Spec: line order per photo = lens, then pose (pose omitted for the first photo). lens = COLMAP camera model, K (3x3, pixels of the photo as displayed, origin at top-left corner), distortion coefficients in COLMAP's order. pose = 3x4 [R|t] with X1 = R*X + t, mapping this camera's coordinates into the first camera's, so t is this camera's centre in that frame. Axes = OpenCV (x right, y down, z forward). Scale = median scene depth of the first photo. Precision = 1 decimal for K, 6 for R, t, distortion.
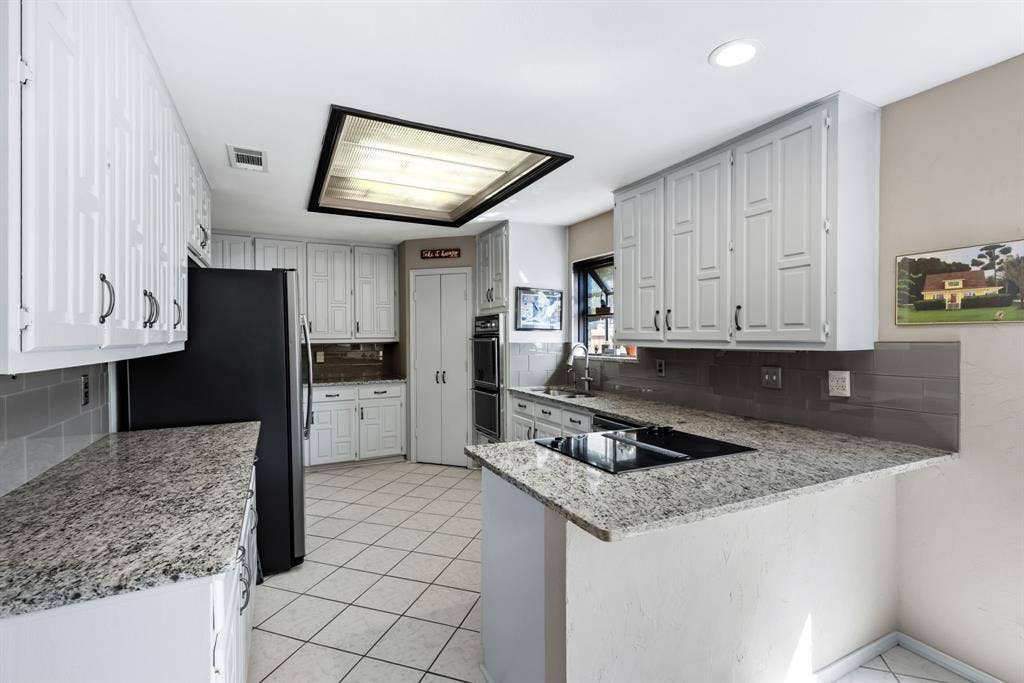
lens RADIAL K [[461.6, 0, 521.5], [0, 461.6, 338.9], [0, 0, 1]] dist [0.008053, -0.001782]
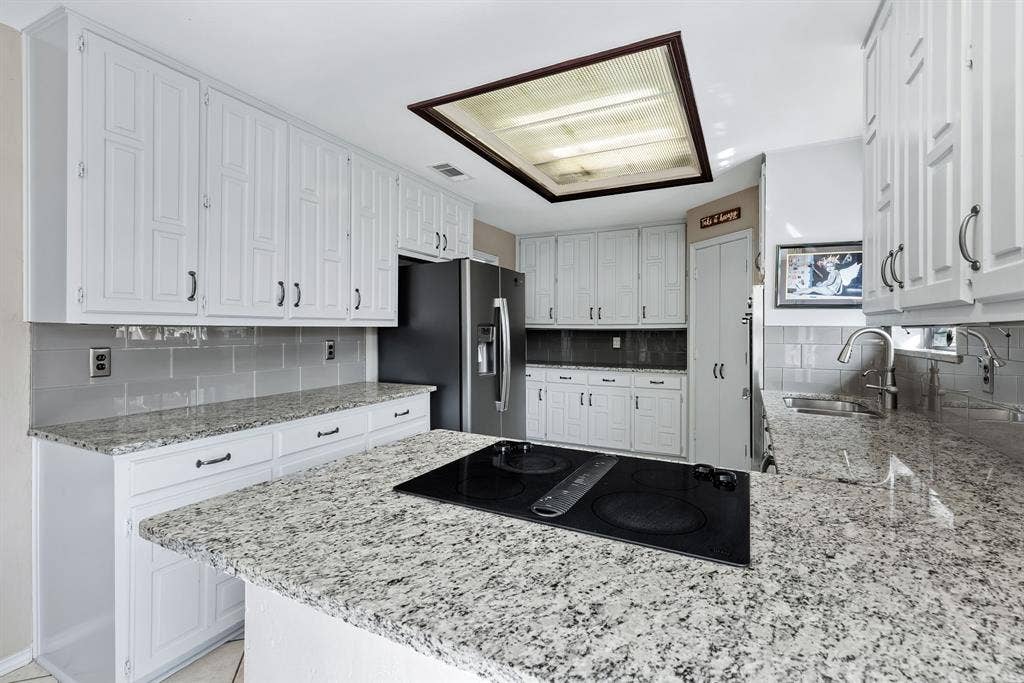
lens RADIAL K [[461.6, 0, 517.1], [0, 461.6, 333.0], [0, 0, 1]] dist [0.008053, -0.001782]
pose [[0.585140, 0.007530, -0.810897, 0.321459], [-0.007985, 0.999962, 0.003524, 0.019318], [0.810893, 0.004413, 0.585178, 0.275077]]
